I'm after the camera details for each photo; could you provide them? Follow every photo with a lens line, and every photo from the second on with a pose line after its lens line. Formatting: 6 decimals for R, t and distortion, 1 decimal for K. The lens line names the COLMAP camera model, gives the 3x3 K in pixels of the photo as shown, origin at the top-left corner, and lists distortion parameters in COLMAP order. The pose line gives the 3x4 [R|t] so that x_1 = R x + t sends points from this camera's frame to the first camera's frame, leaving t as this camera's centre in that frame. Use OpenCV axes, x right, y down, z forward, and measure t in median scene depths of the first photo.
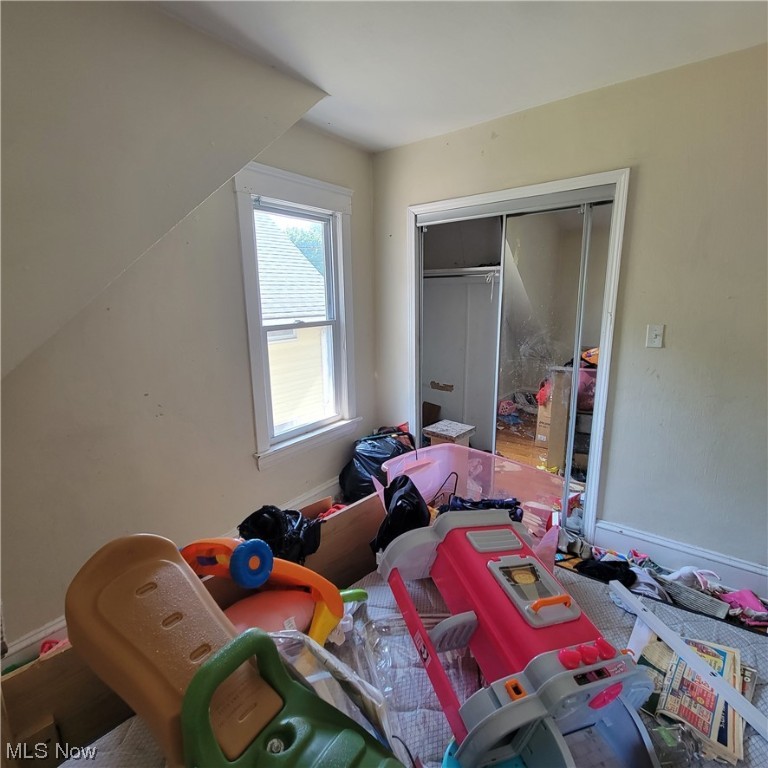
lens RADIAL K [[411.8, 0, 384.5], [0, 411.8, 382.5], [0, 0, 1]] dist [0.000573, 0.000068]
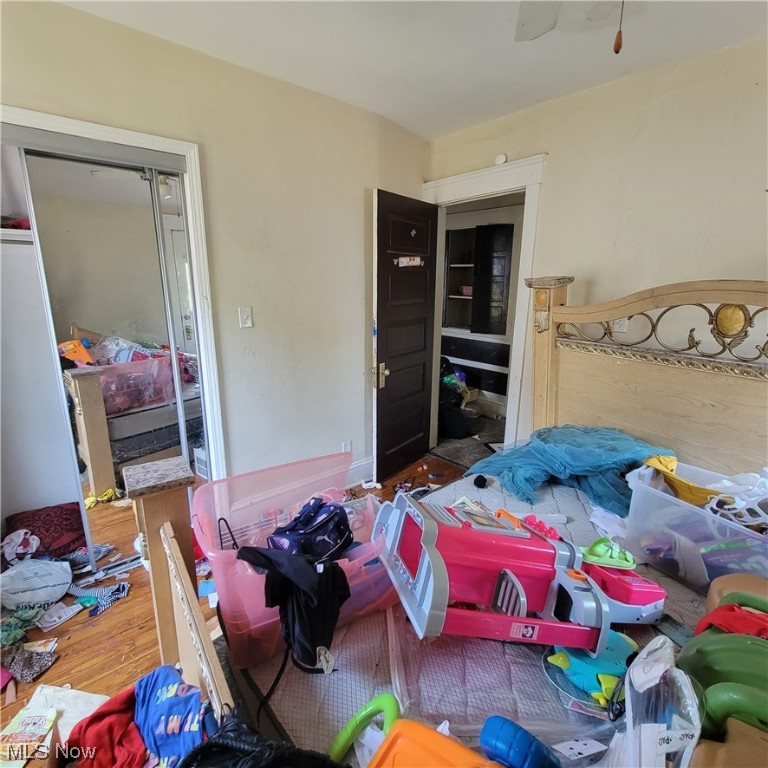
lens RADIAL K [[411.8, 0, 384.3], [0, 411.8, 383.5], [0, 0, 1]] dist [0.000573, 0.000068]
pose [[0.217965, -0.224086, 0.949882, -0.345899], [0.189594, 0.964464, 0.184021, -0.078150], [-0.957364, 0.139982, 0.252705, 0.419466]]
